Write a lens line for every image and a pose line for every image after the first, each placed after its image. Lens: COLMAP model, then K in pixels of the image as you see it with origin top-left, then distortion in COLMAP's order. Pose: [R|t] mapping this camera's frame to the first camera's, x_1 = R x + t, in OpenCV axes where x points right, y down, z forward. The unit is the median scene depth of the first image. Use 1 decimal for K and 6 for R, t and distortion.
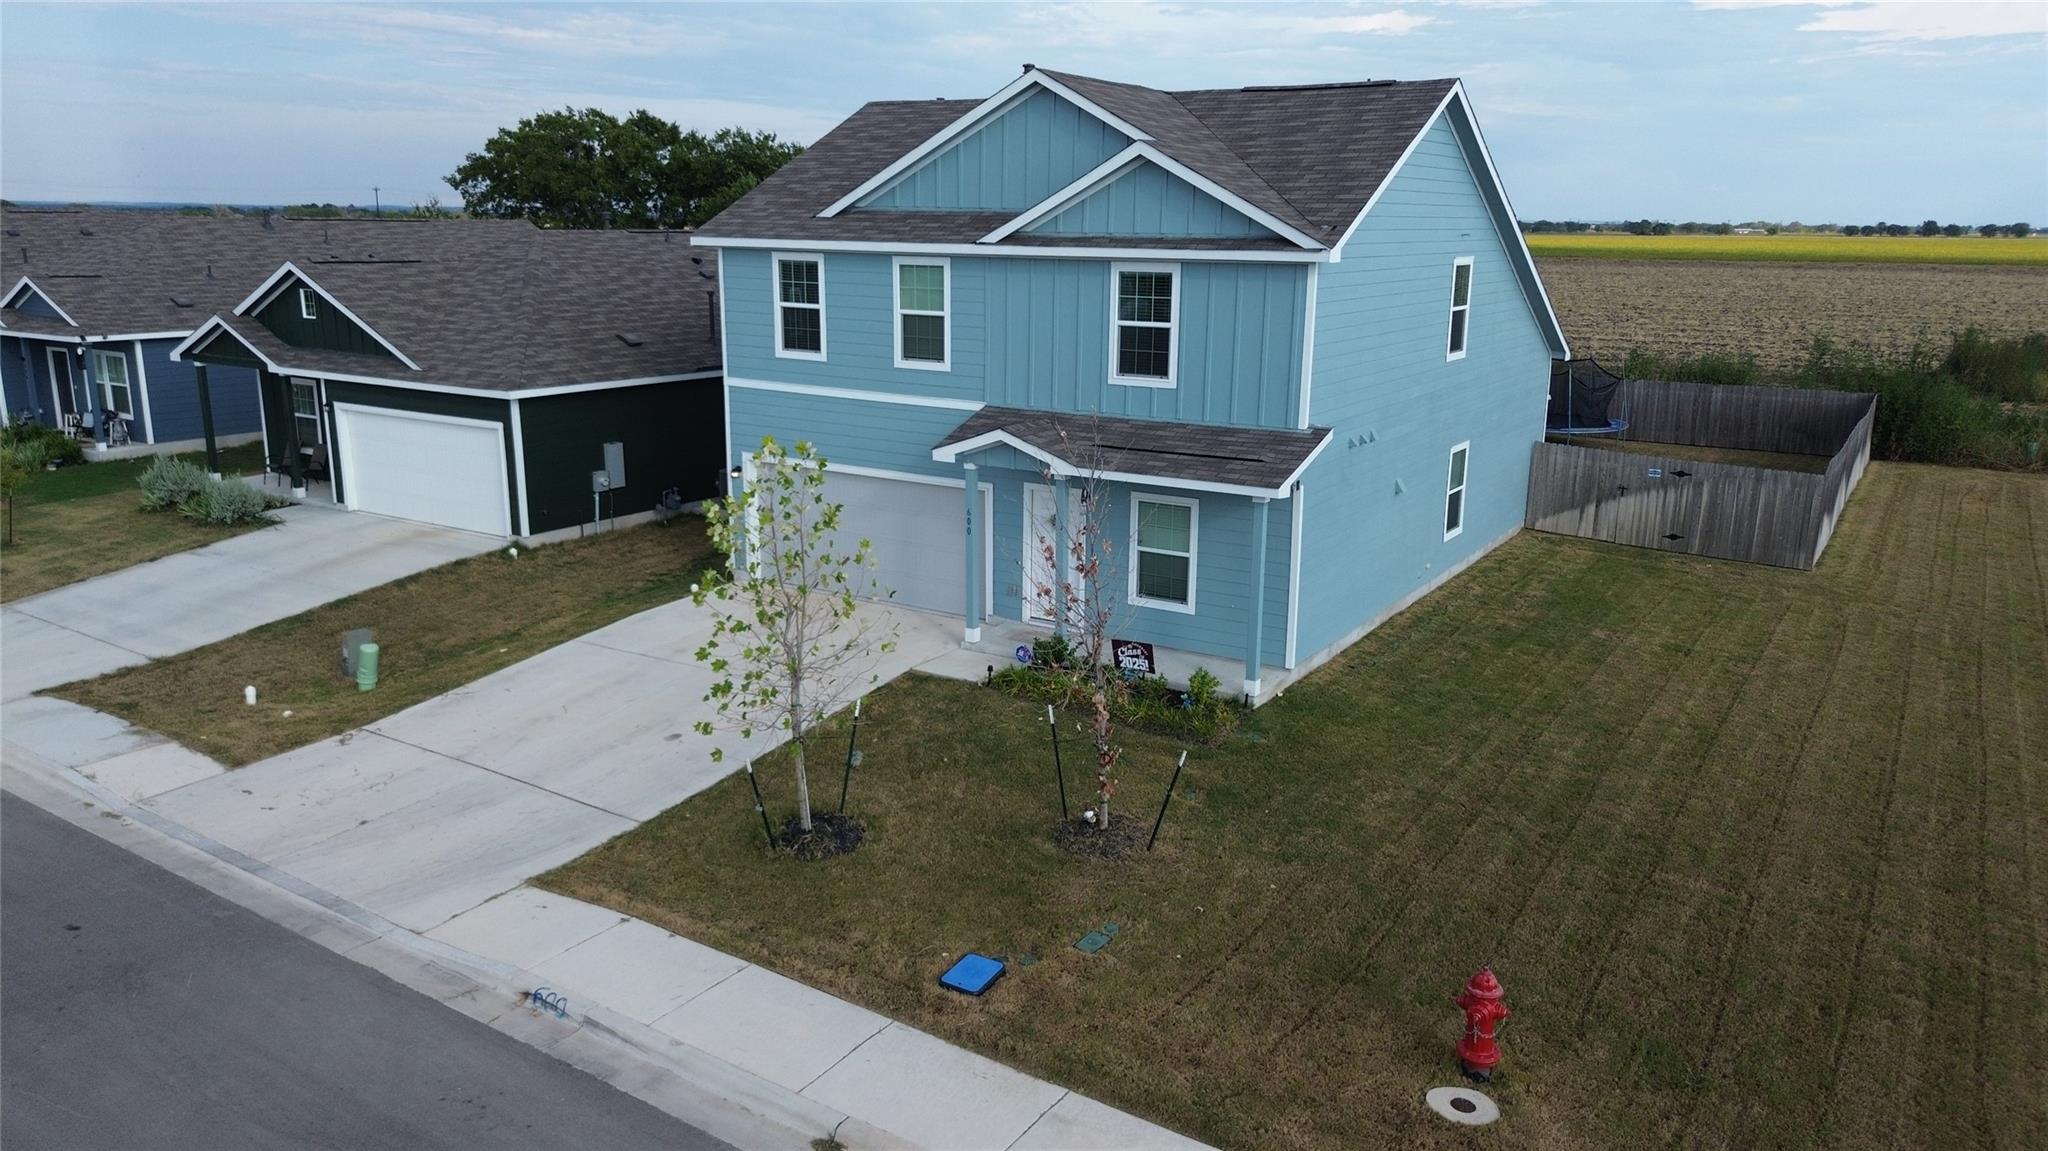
lens RADIAL K [[1451.2, 0, 1026.1], [0, 1451.2, 571.1], [0, 0, 1]] dist [0.057893, -0.056790]
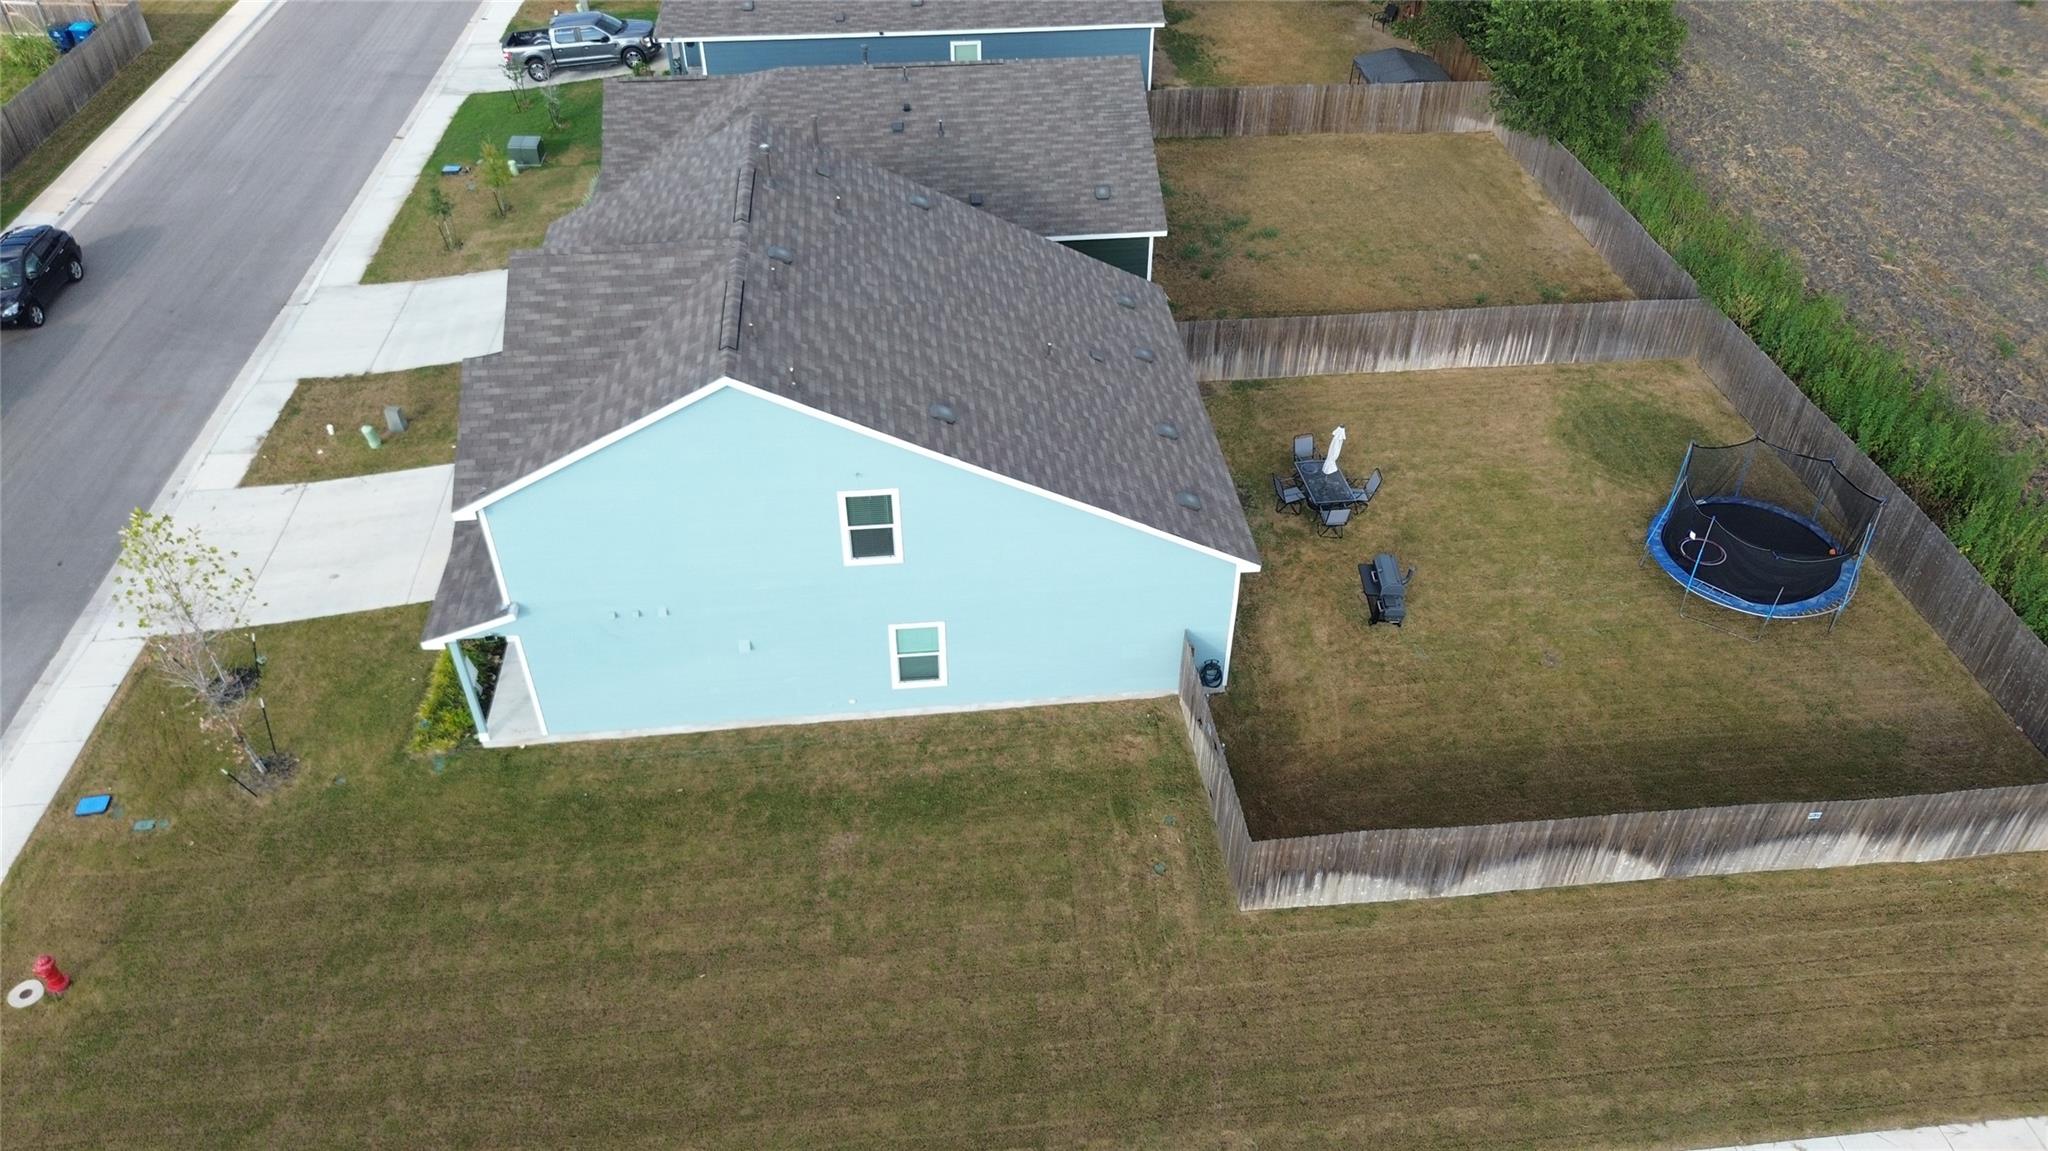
lens RADIAL K [[1451.2, 0, 1038.4], [0, 1451.2, 564.0], [0, 0, 1]] dist [0.057893, -0.056790]
pose [[0.621505, 0.484453, -0.615659, 1.278860], [-0.184171, 0.854199, 0.486236, -0.855698], [0.761454, -0.188811, 0.620112, 0.513676]]
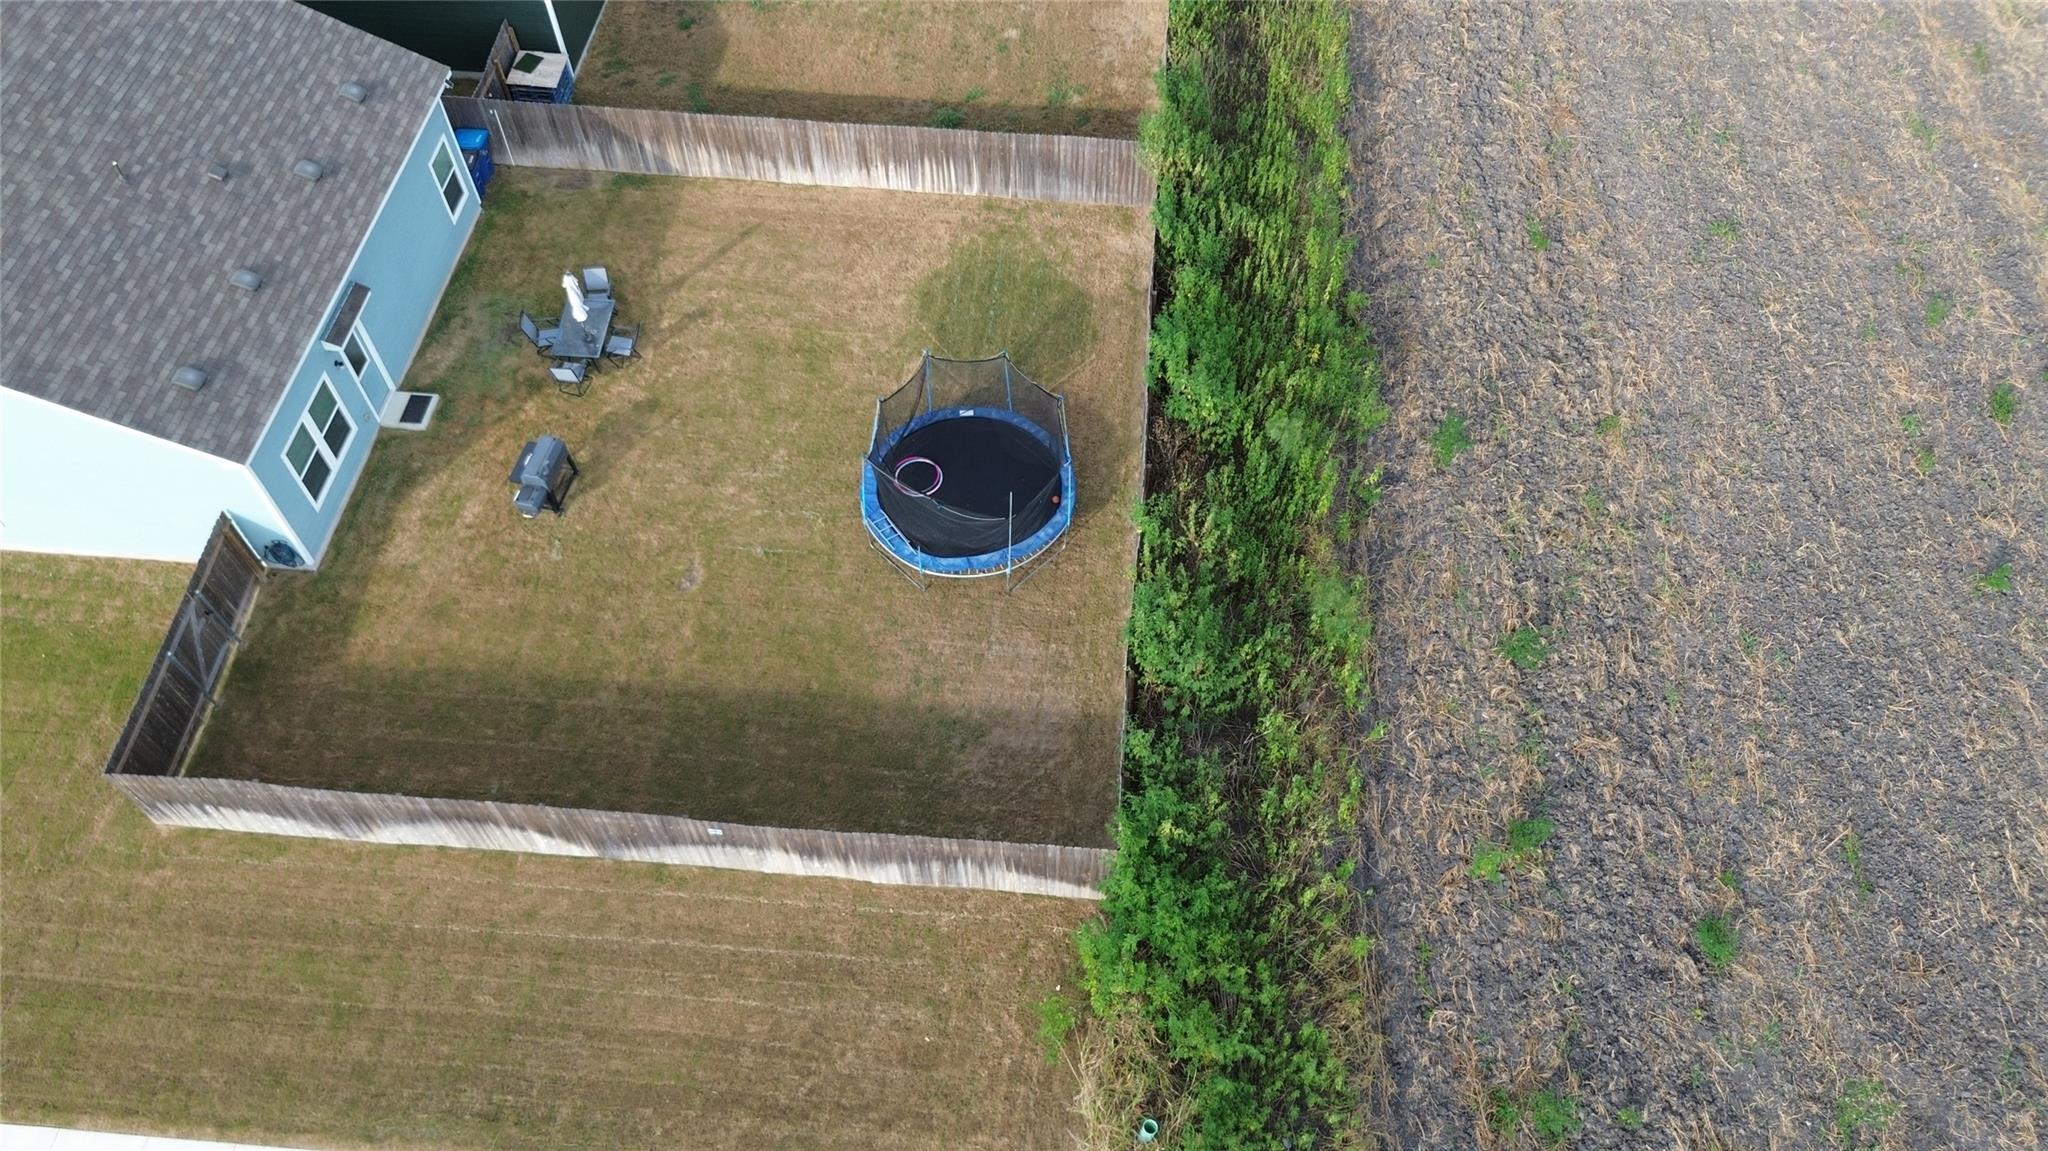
lens RADIAL K [[1451.2, 0, 1032.7], [0, 1451.2, 582.6], [0, 0, 1]] dist [0.057893, -0.056790]
pose [[0.464672, 0.715950, -0.521052, 1.599544], [-0.205124, 0.659465, 0.723208, -1.199232], [0.861396, -0.229174, 0.453294, 1.495954]]
